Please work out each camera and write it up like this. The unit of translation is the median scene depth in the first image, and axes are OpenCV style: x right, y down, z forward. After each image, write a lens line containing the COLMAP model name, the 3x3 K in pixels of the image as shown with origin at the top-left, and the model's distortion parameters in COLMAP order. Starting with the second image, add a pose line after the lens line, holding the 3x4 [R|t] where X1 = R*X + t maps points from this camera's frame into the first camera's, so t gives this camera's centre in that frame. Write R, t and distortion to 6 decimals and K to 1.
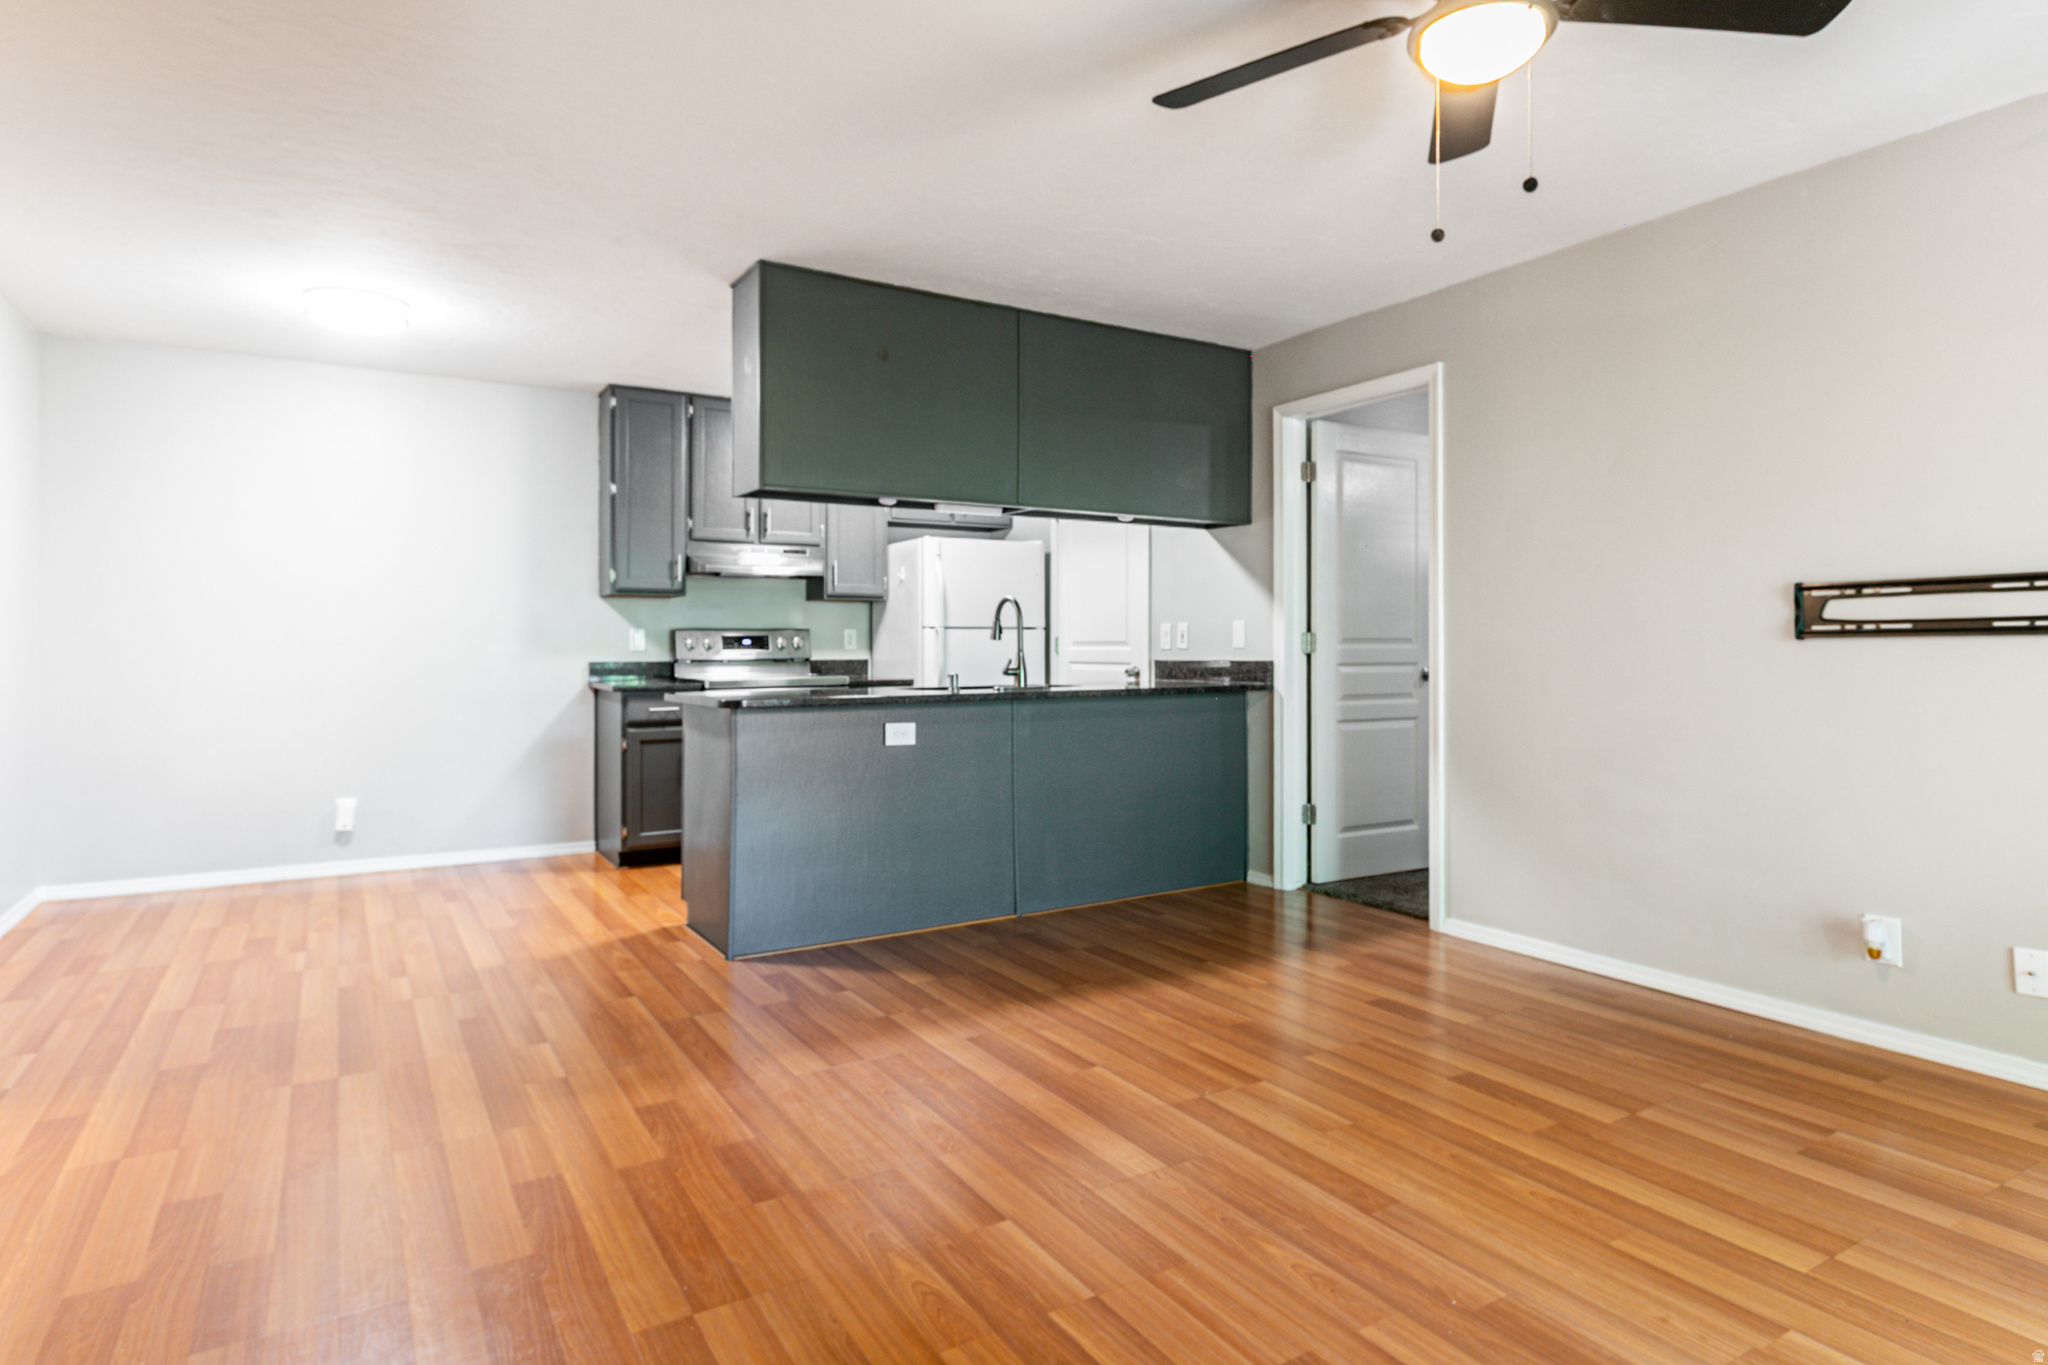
lens RADIAL K [[1133.1, 0, 1034.8], [0, 1133.1, 650.3], [0, 0, 1]] dist [0.010052, 0.001681]
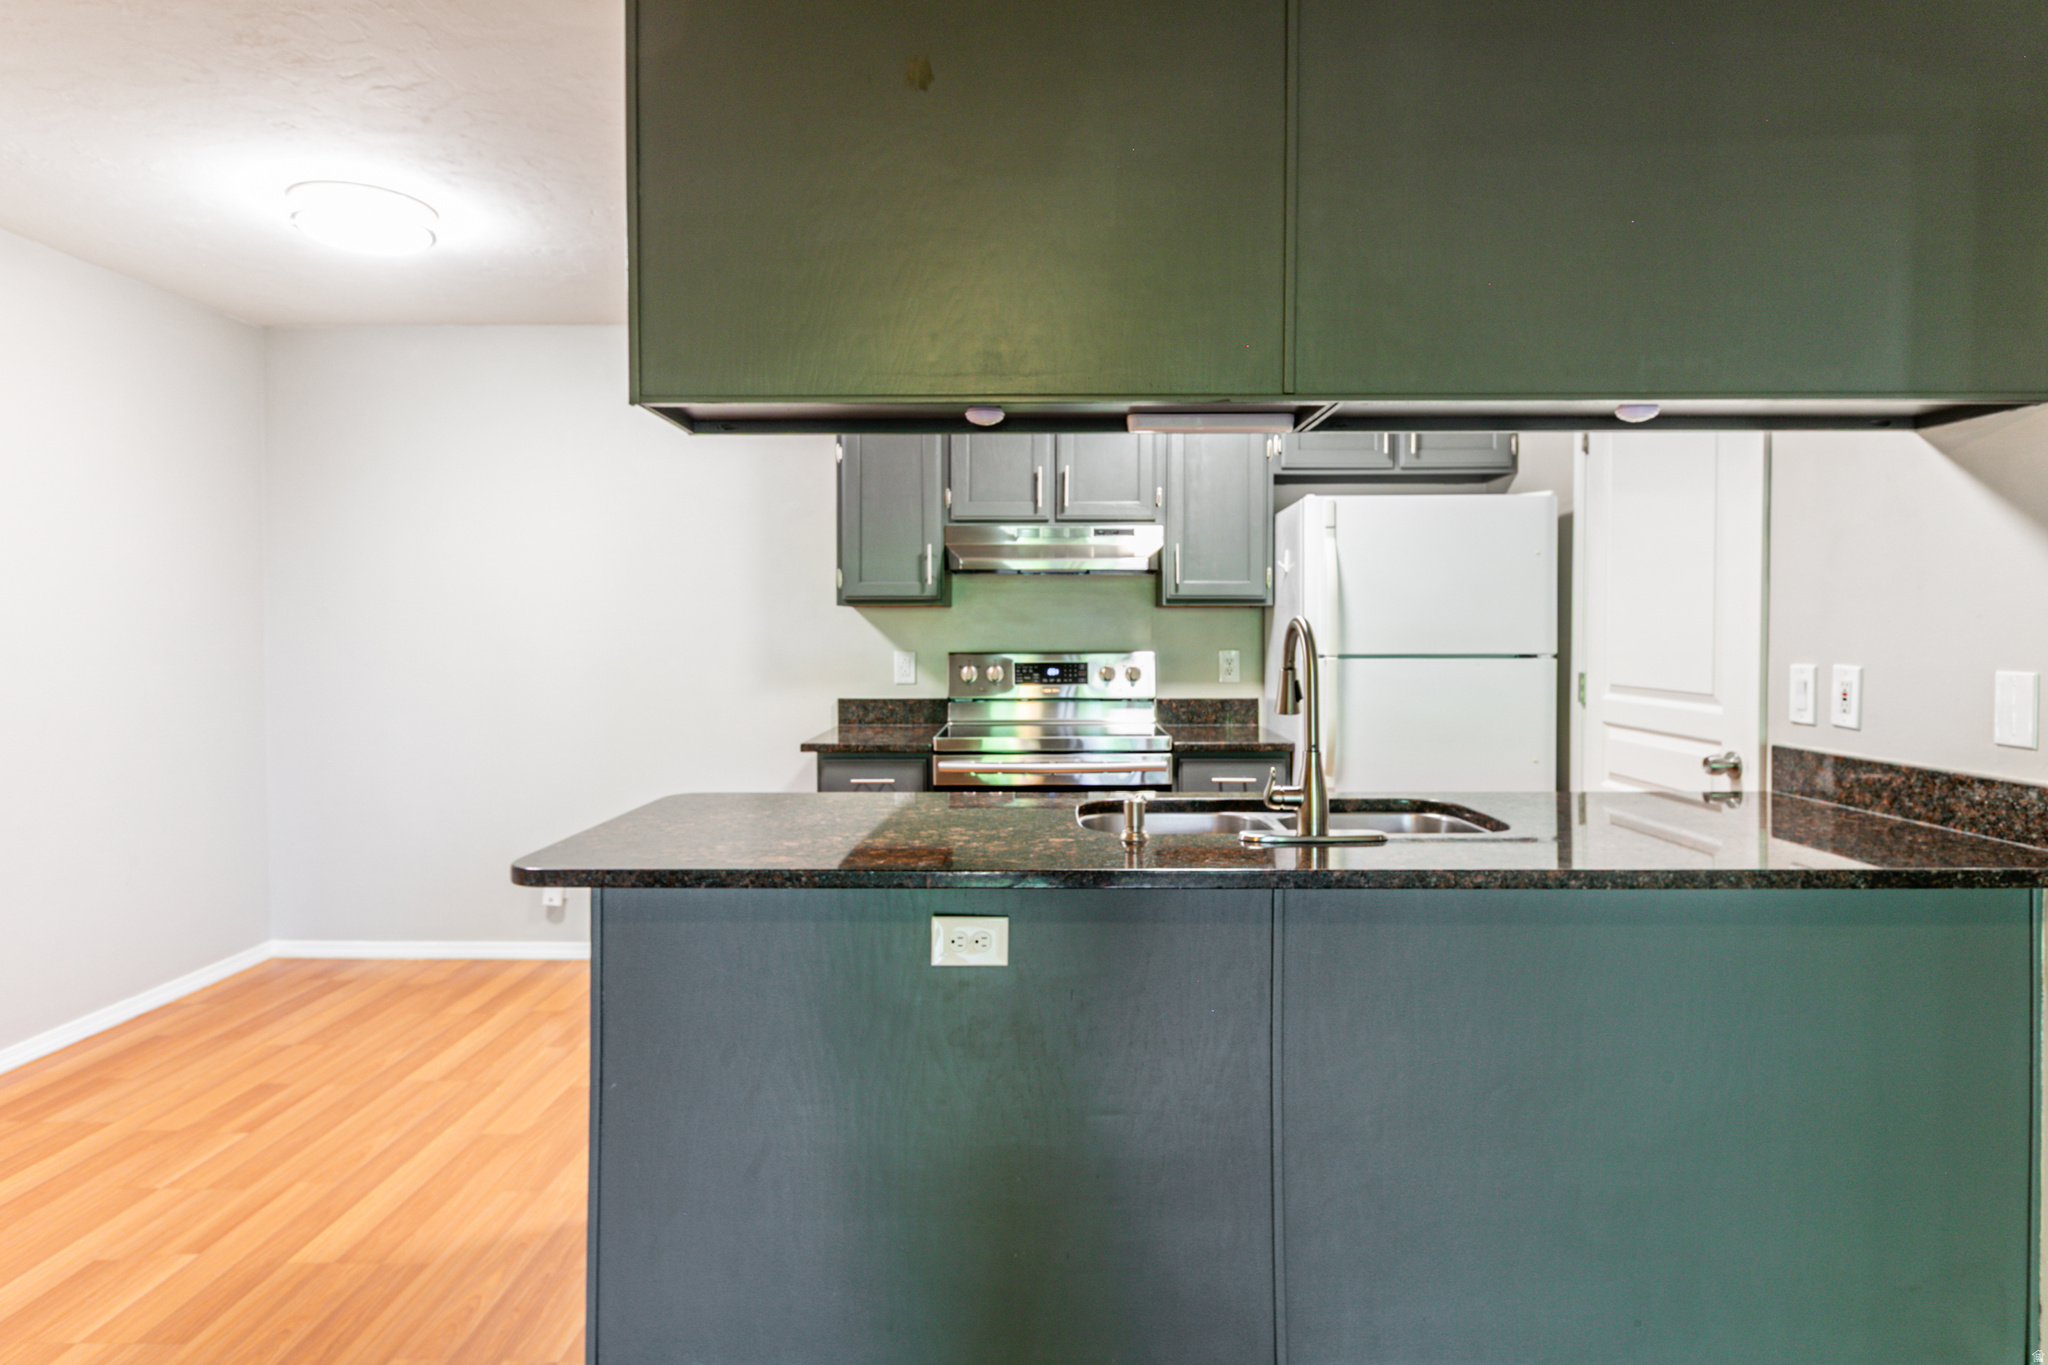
lens RADIAL K [[1133.1, 0, 1025.6], [0, 1133.1, 653.6], [0, 0, 1]] dist [0.010052, 0.001681]
pose [[0.839277, 0.013423, -0.543539, 0.116178], [-0.002734, 0.999787, 0.020468, -0.039600], [0.543698, -0.015692, 0.839134, 0.545074]]
